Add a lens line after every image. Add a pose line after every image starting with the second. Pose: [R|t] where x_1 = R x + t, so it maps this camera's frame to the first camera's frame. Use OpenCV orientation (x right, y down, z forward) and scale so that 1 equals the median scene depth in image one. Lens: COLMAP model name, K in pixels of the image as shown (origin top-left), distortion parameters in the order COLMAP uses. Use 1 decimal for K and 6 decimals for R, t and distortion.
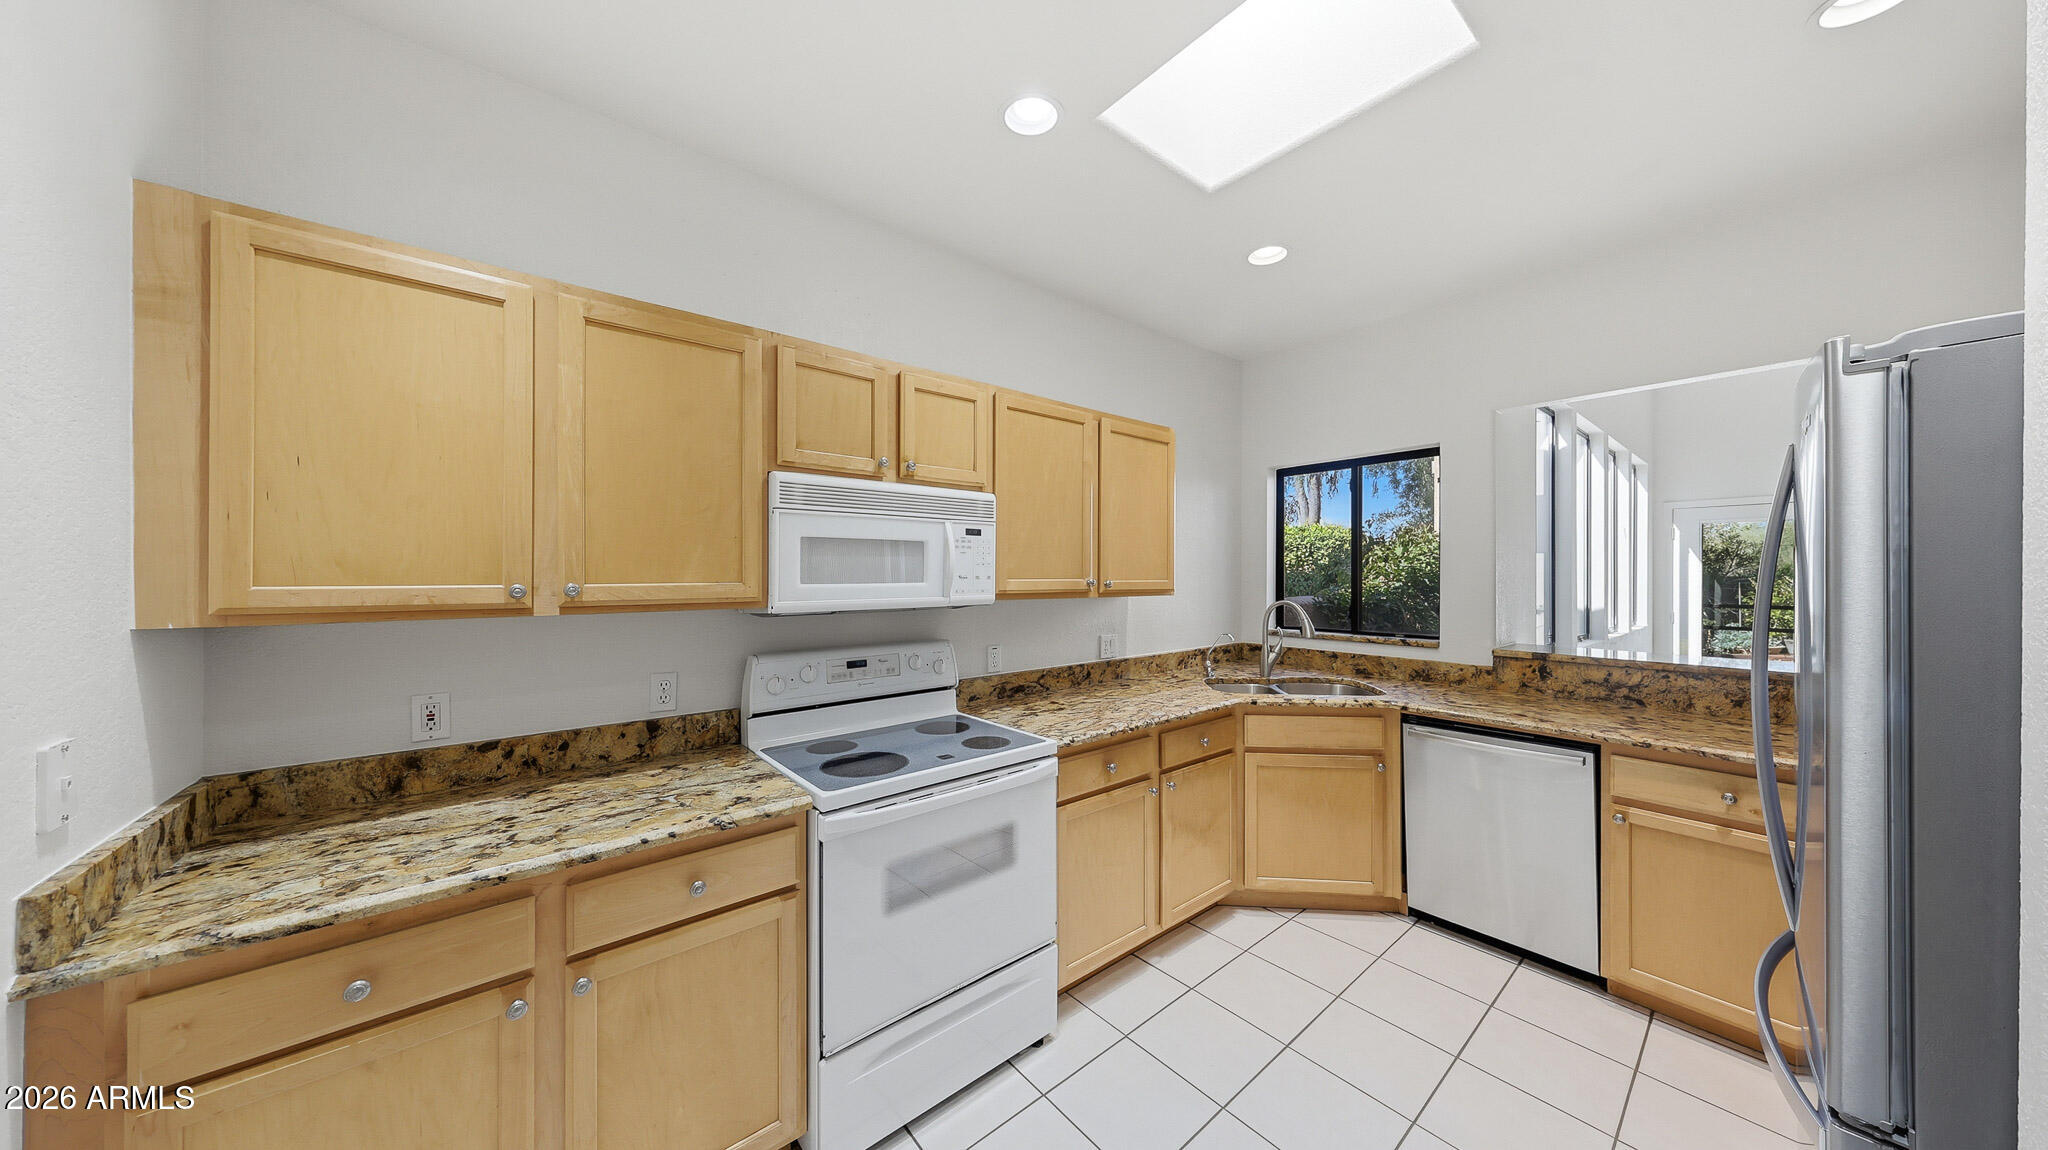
lens RADIAL K [[659.9, 0, 1021.5], [0, 659.9, 571.7], [0, 0, 1]] dist [0.007719, -0.000284]
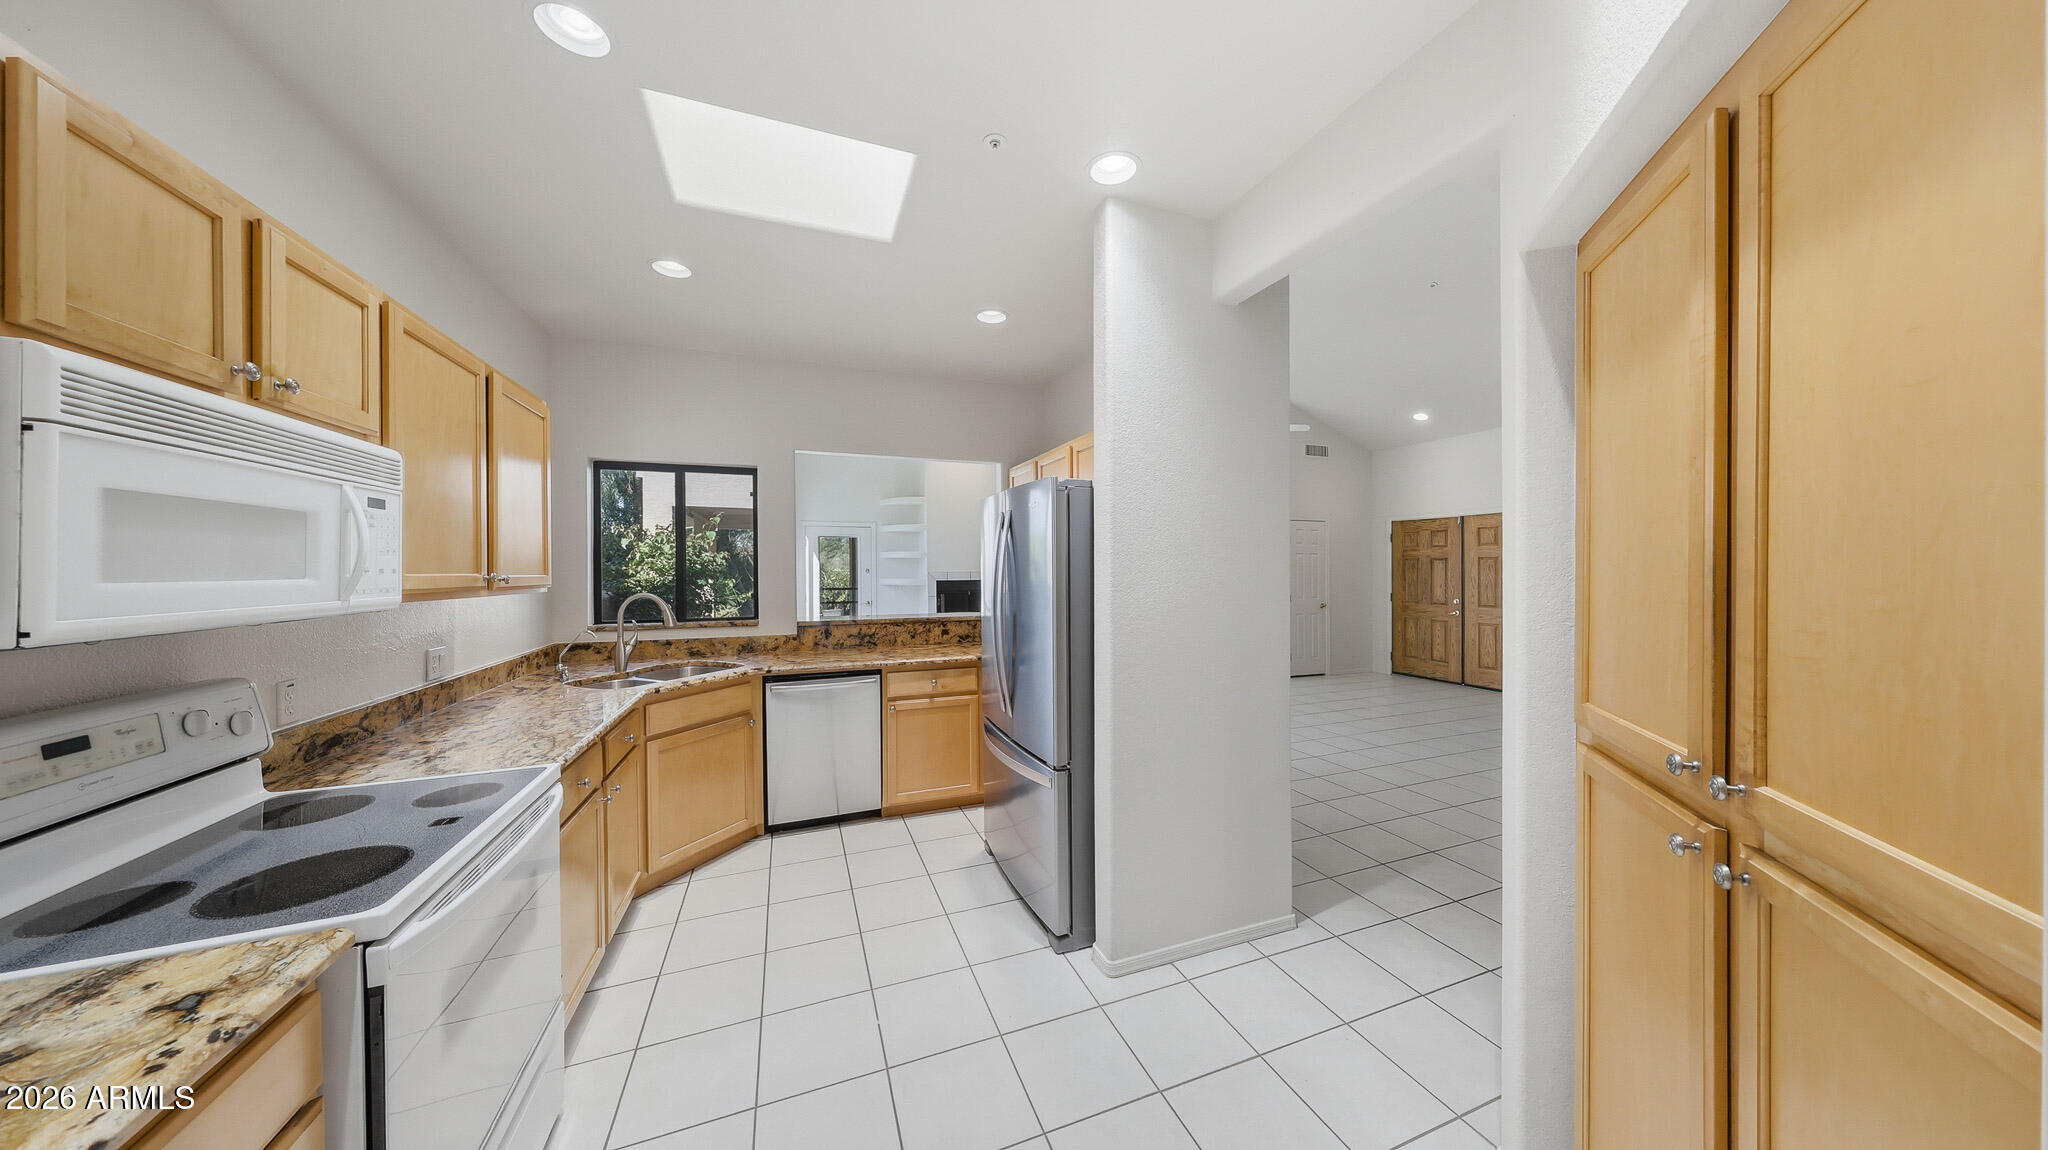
lens RADIAL K [[617.4, 0, 1062.7], [0, 617.4, 570.4], [0, 0, 1]] dist [0.006848, -0.000095]
pose [[0.261916, -0.006036, 0.965072, -0.427191], [0.007917, 0.999960, 0.004105, 0.009676], [-0.965058, 0.006565, 0.261953, 0.133046]]
